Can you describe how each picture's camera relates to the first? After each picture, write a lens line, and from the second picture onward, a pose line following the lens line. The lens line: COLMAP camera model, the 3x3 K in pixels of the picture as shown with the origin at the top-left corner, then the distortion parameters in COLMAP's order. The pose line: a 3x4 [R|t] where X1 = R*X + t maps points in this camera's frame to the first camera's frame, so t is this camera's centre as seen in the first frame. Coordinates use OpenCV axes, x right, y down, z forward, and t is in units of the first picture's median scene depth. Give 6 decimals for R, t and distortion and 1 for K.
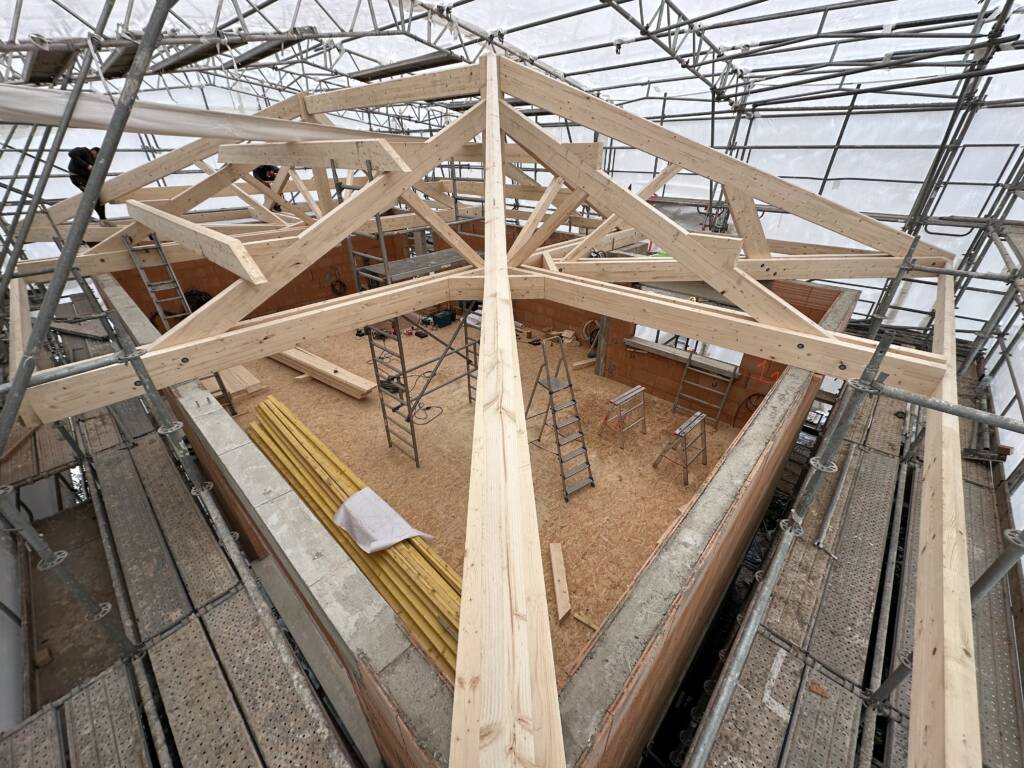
lens RADIAL K [[407.9, 0, 512.0], [0, 407.9, 384.0], [0, 0, 1]] dist [-0.000076, 0.000524]
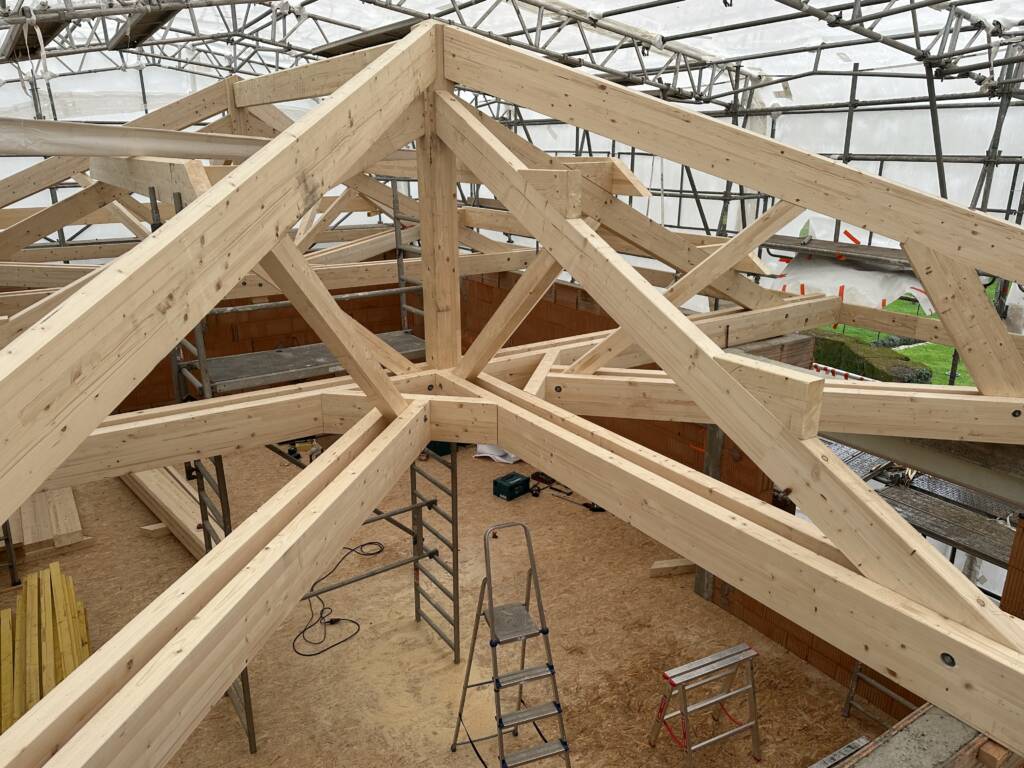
lens RADIAL K [[755.1, 0, 510.2], [0, 755.1, 379.7], [0, 0, 1]] dist [0.035501, -0.034101]
pose [[0.969472, 0.073928, -0.233792, 0.226988], [-0.122238, 0.972255, -0.199447, -0.079007], [0.212561, 0.221936, 0.951610, 0.076332]]
